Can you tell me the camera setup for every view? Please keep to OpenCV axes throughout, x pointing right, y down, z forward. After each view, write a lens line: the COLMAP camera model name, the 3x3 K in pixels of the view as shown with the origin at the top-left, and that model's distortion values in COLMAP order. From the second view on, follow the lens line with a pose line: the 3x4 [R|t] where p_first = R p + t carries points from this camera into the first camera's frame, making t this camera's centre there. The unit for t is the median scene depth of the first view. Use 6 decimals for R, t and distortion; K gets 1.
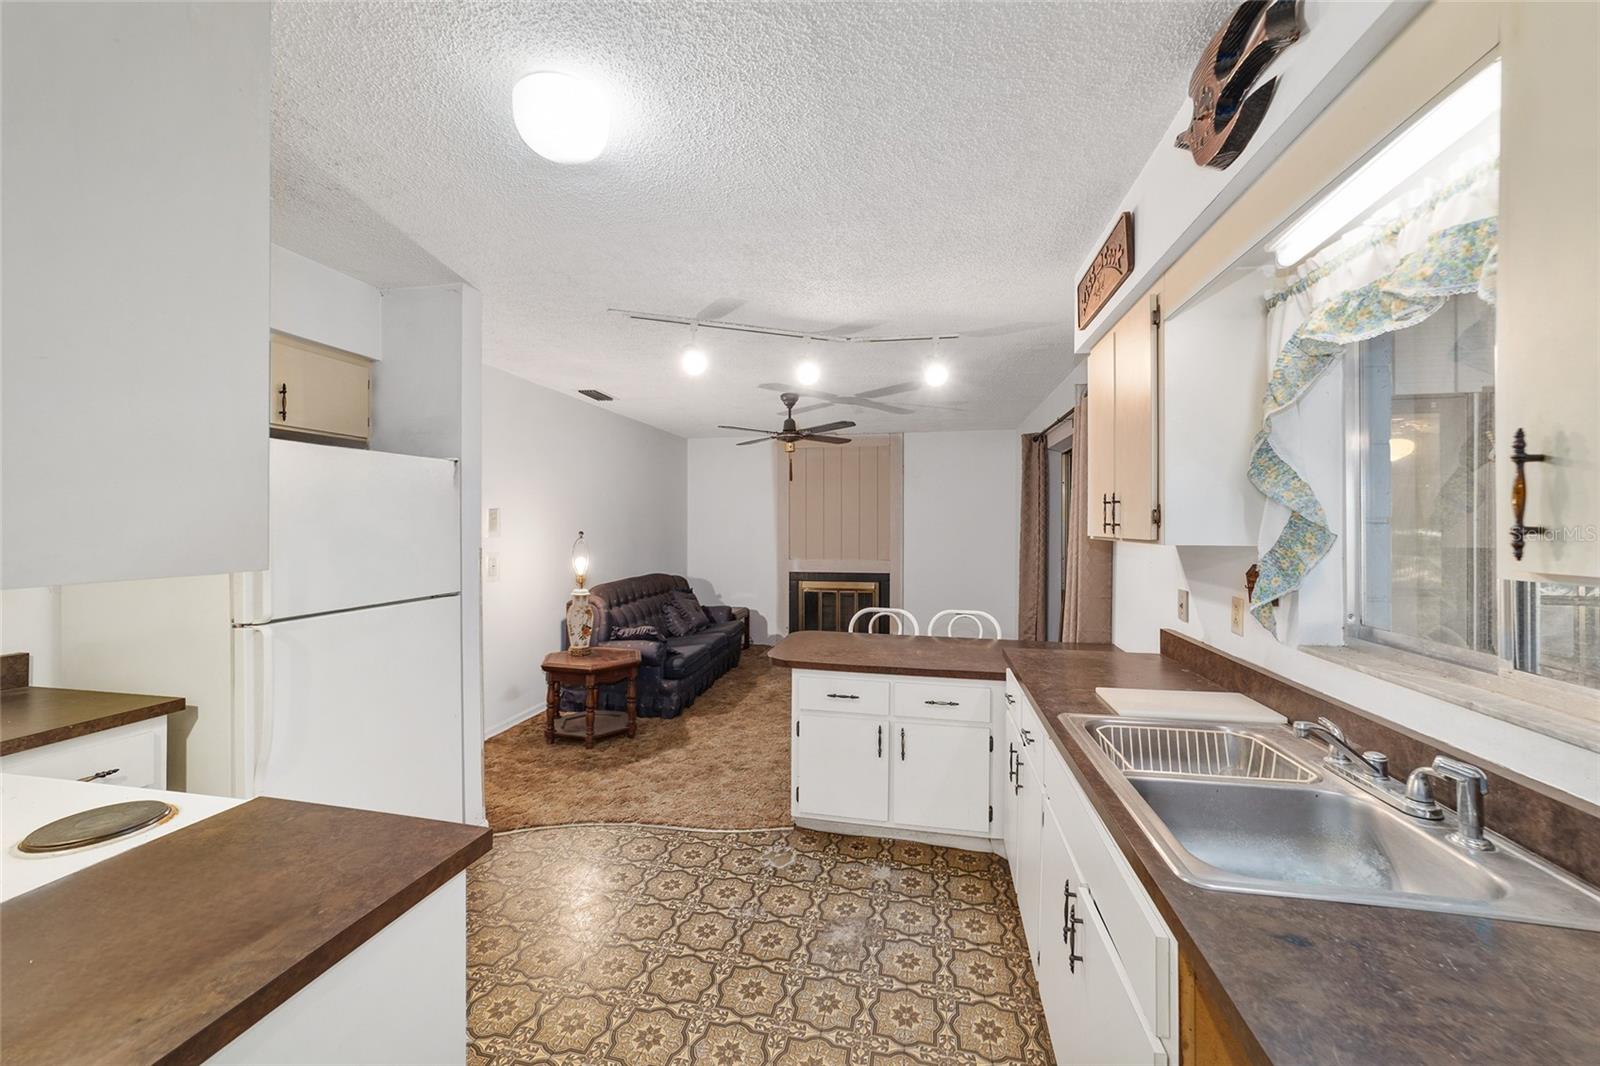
lens RADIAL K [[614.6, 0, 801.0], [0, 614.6, 527.8], [0, 0, 1]] dist [-0.011701, 0.004710]
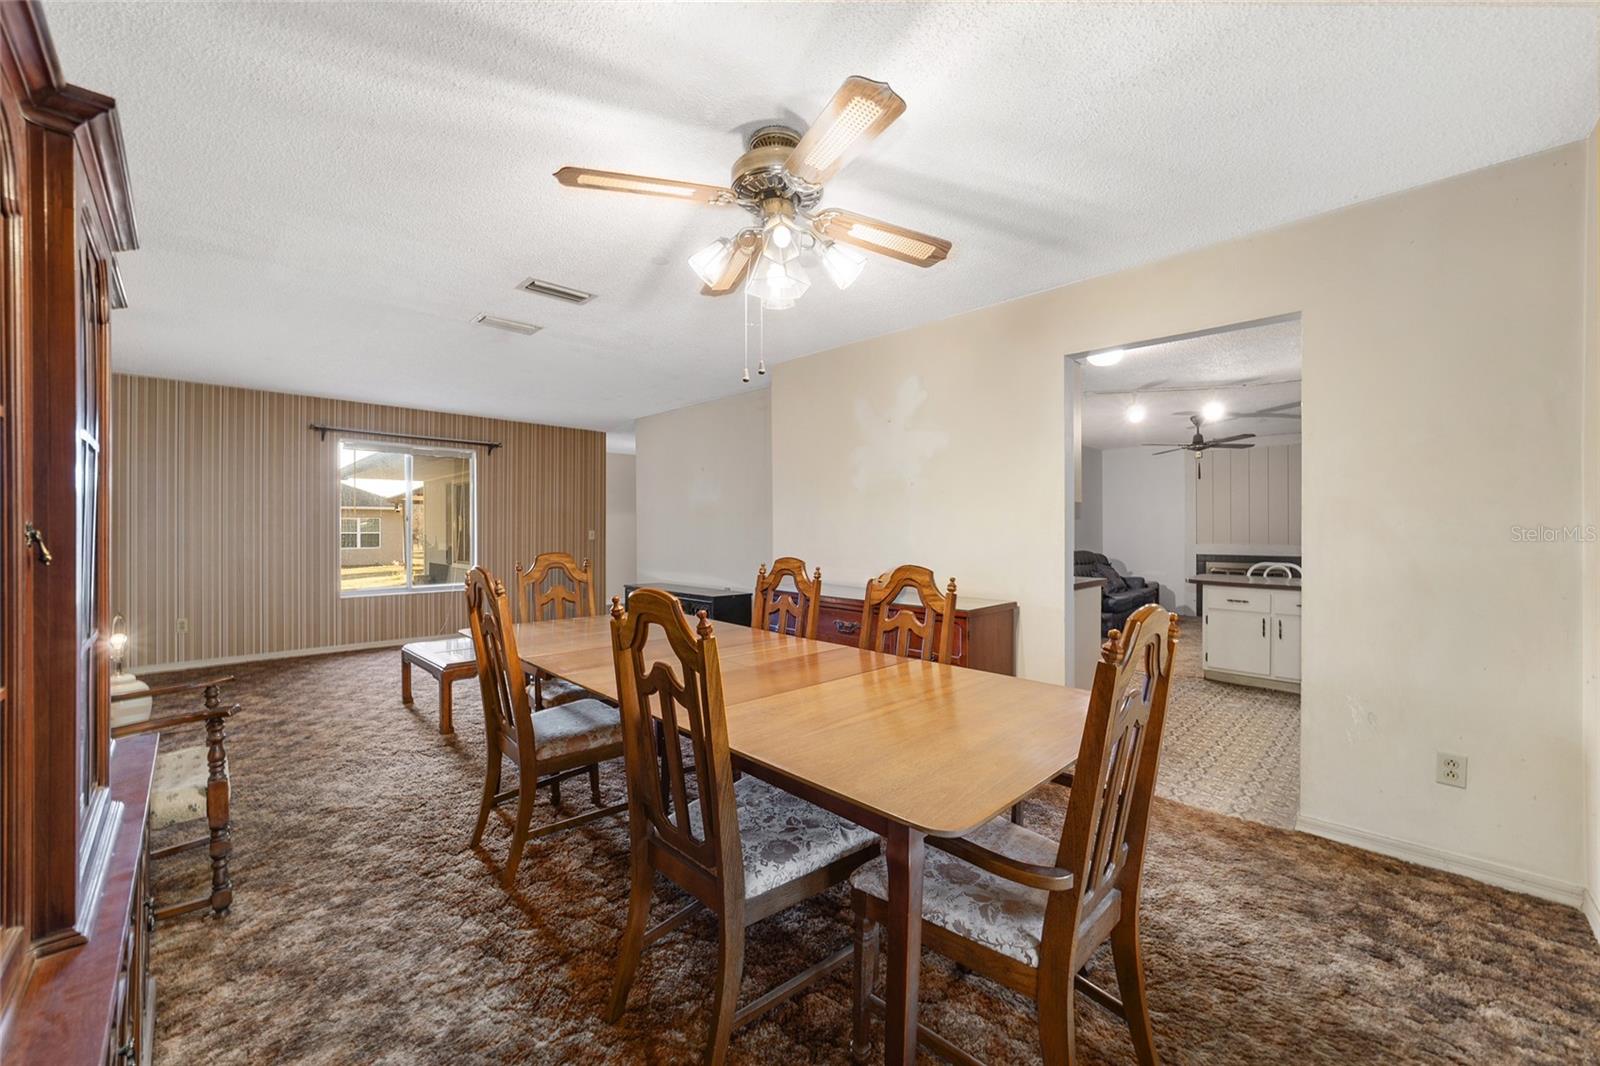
lens RADIAL K [[614.6, 0, 797.9], [0, 614.6, 535.9], [0, 0, 1]] dist [-0.011701, 0.004710]
pose [[0.830020, -0.003172, -0.557725, 0.002103], [0.002028, 0.999994, -0.002669, 0.061408], [0.557730, 0.001085, 0.830022, -0.707871]]
